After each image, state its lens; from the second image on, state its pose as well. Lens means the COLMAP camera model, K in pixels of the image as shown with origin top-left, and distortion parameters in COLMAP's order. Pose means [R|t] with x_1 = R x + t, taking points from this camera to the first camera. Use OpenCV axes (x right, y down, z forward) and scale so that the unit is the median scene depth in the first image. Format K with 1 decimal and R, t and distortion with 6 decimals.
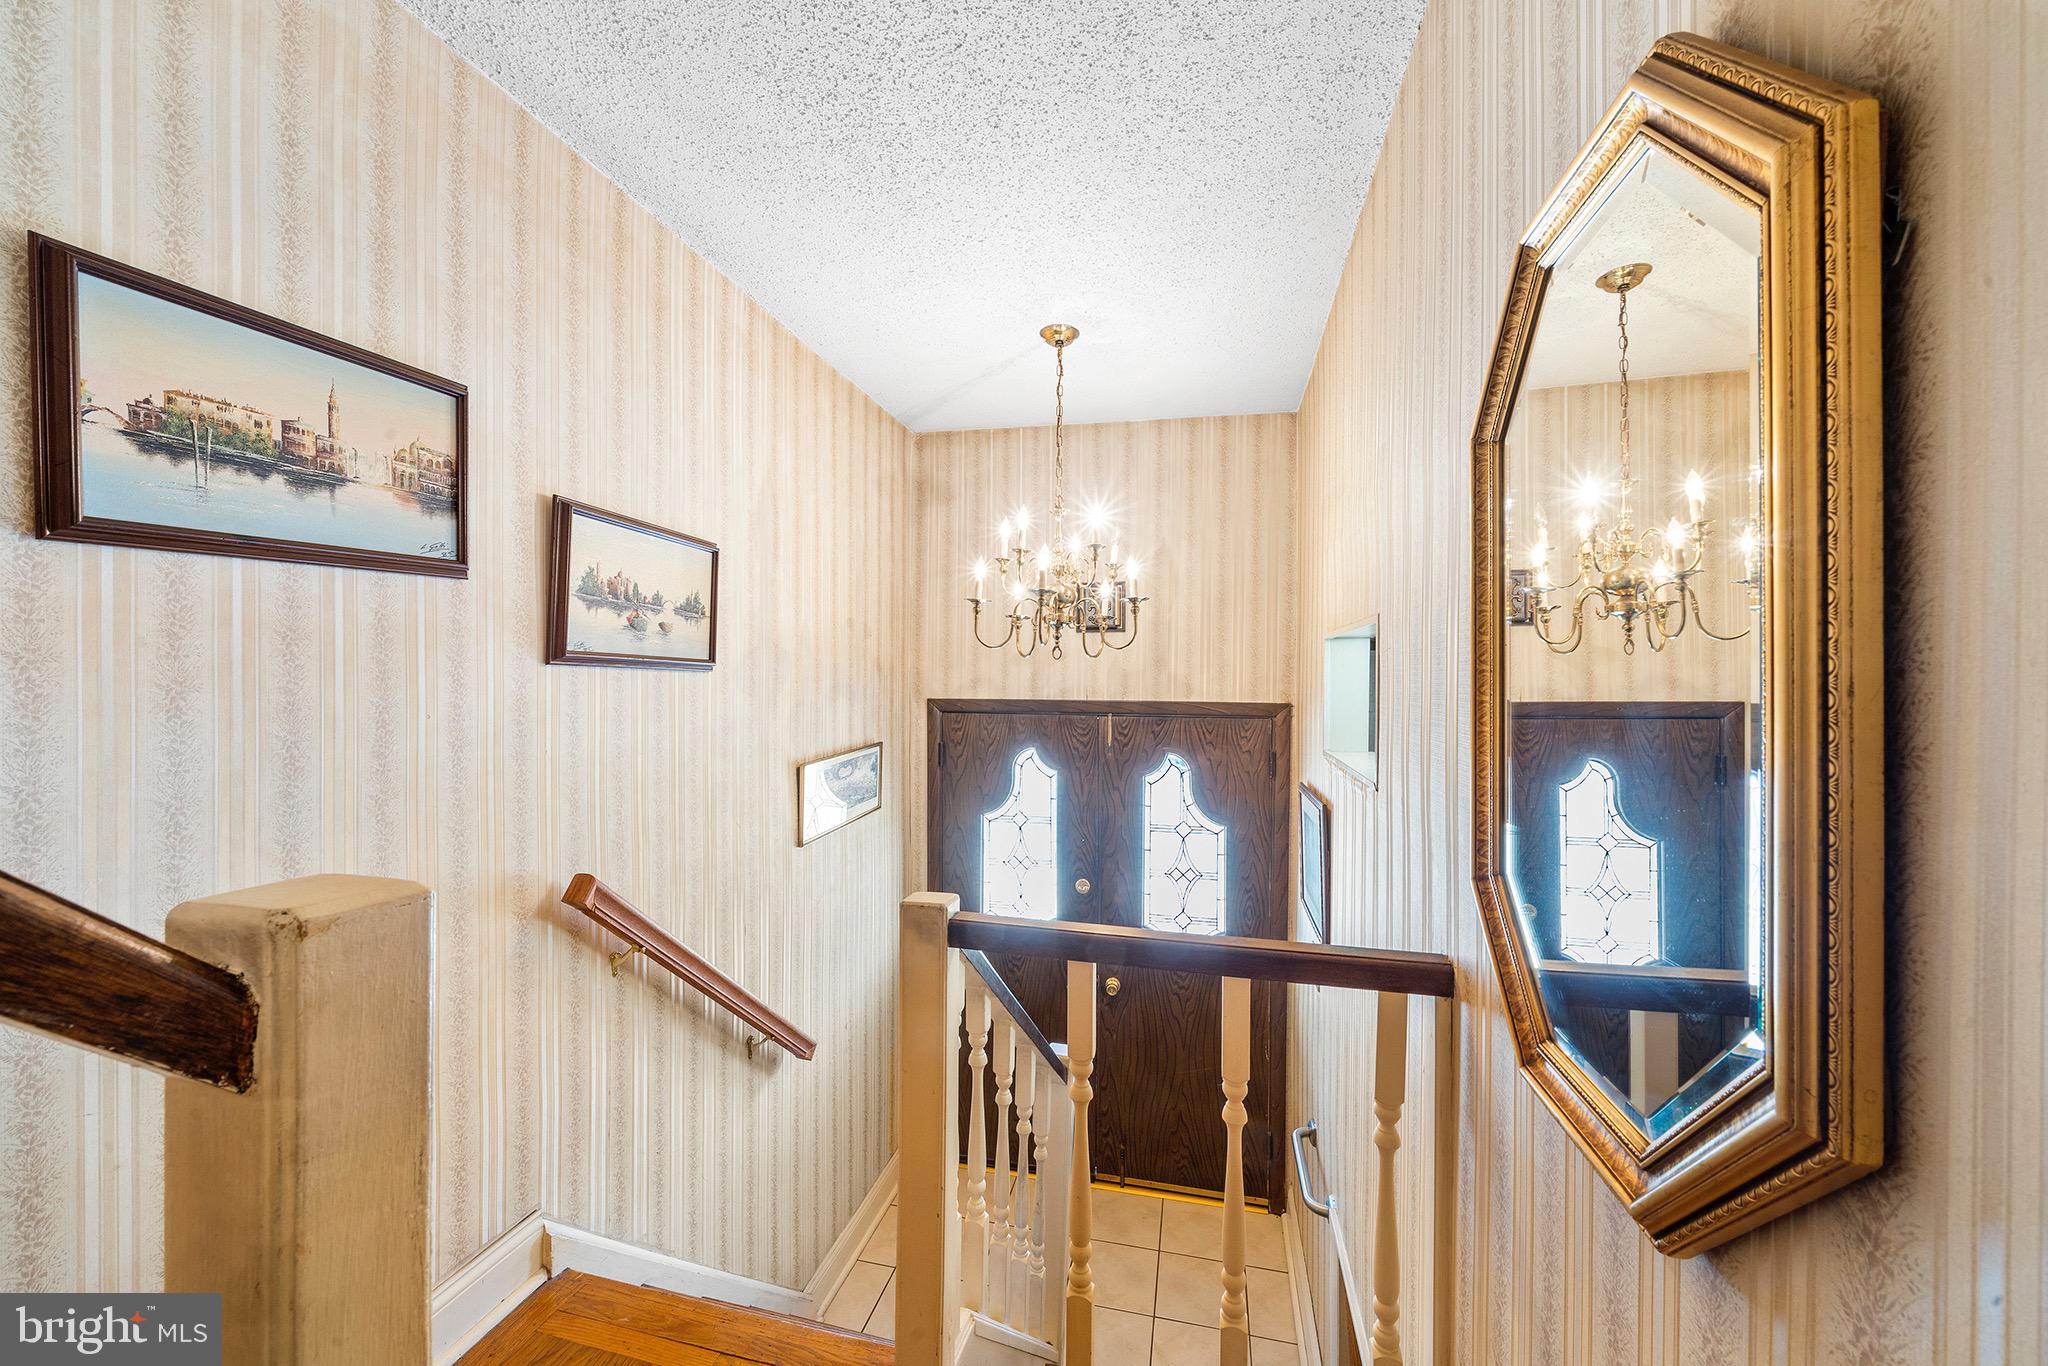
lens RADIAL K [[786.5, 0, 1021.6], [0, 786.5, 676.9], [0, 0, 1]] dist [-0.000232, 0.000106]
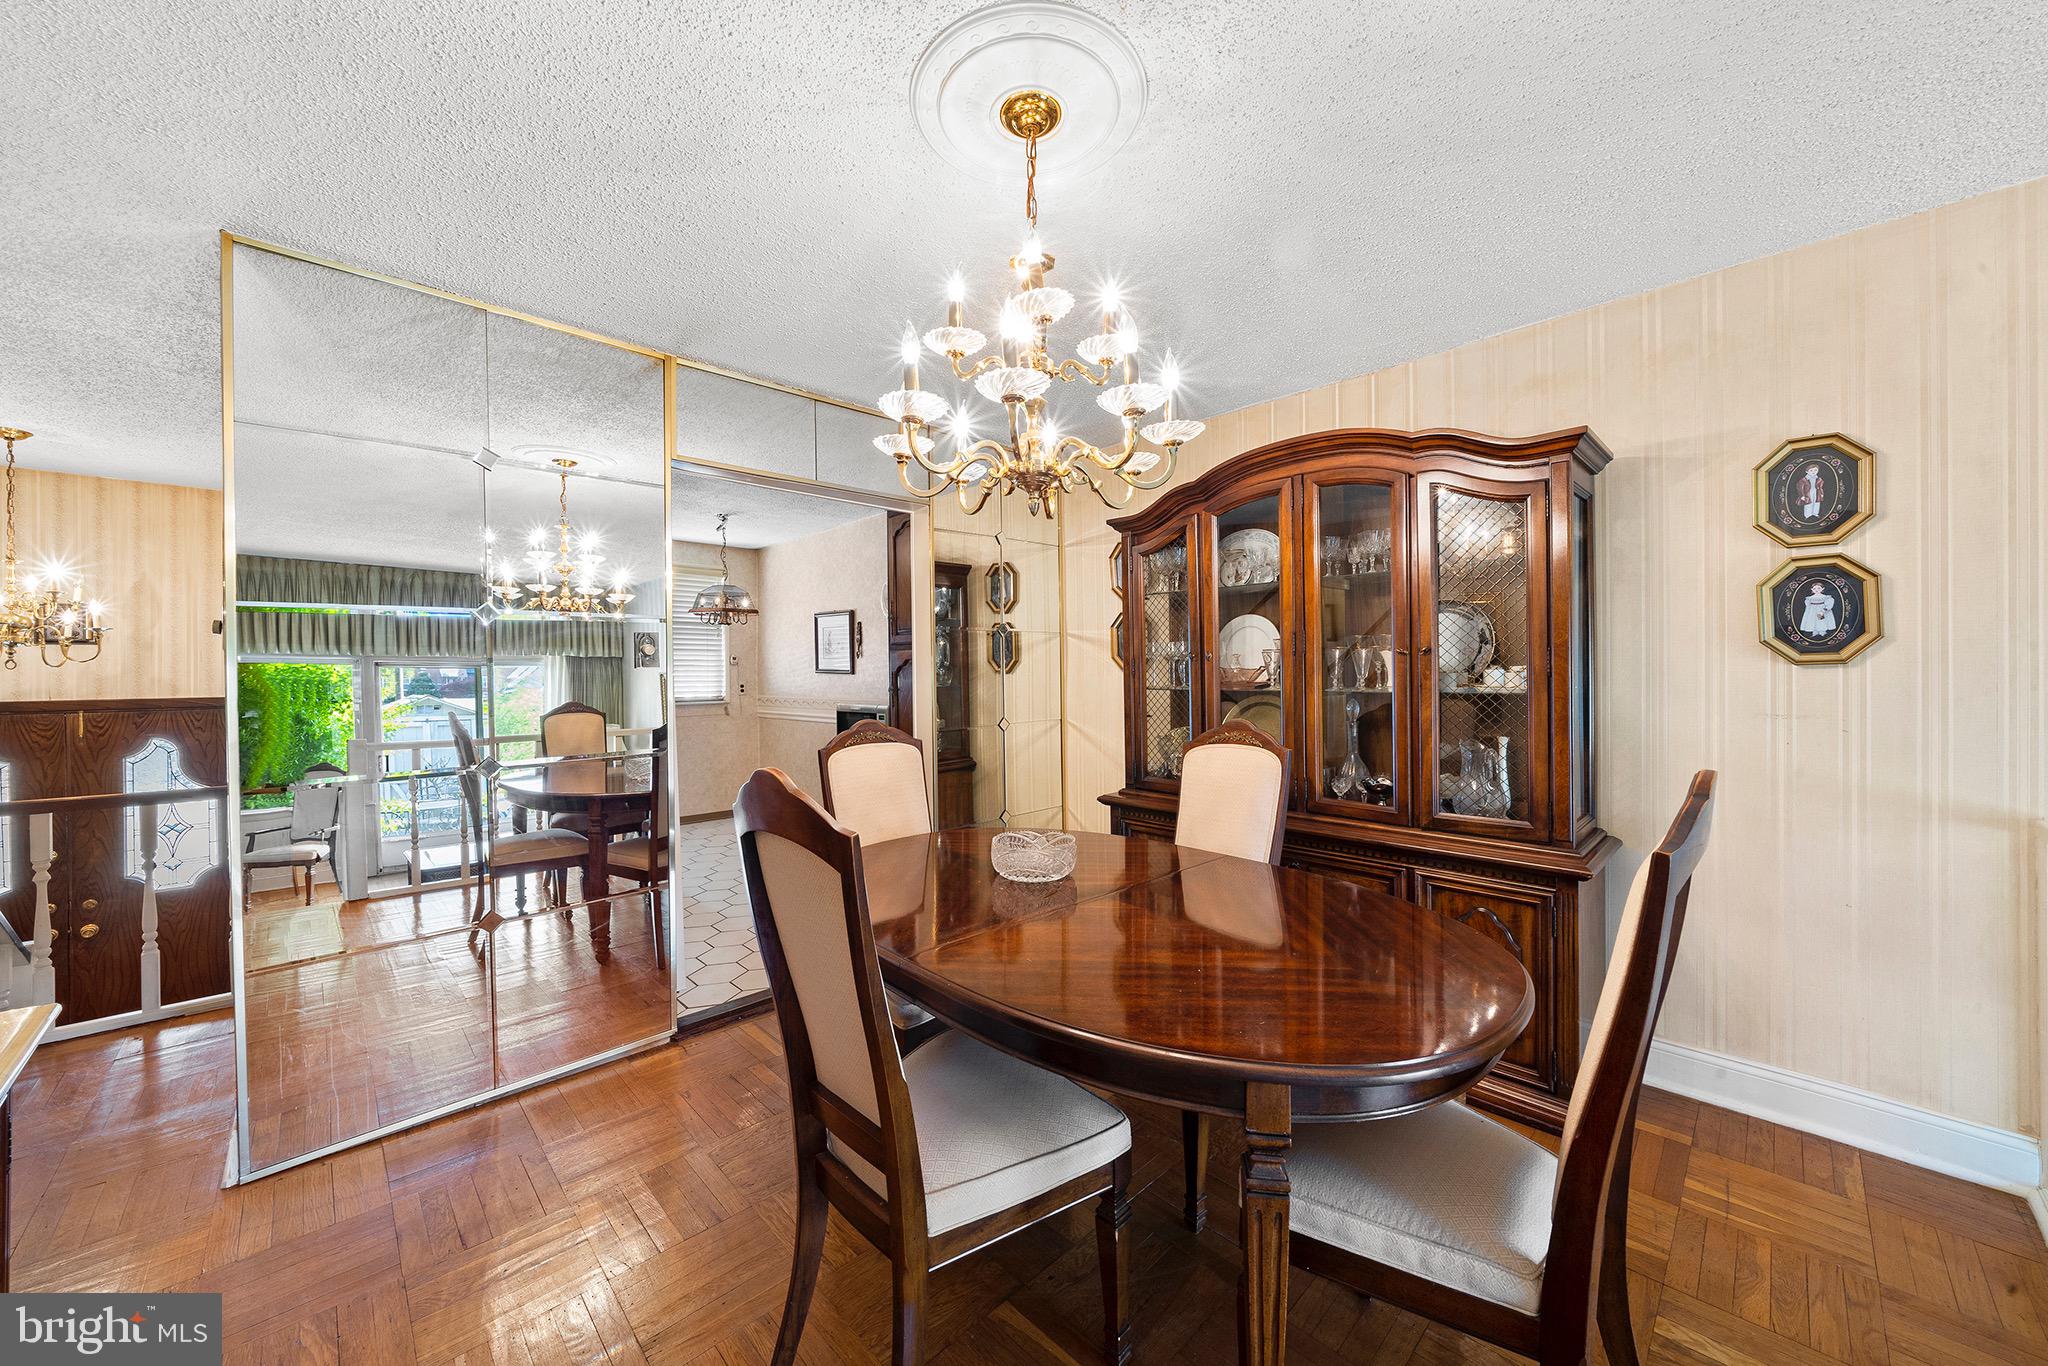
lens RADIAL K [[737.1, 0, 1022.4], [0, 737.1, 672.7], [0, 0, 1]] dist [-0.000308, 0.000198]
pose [[0.541209, -0.010629, 0.840821, -0.060878], [0.012900, 0.999907, 0.004337, 0.001749], [-0.840789, 0.008499, 0.541296, -0.886474]]
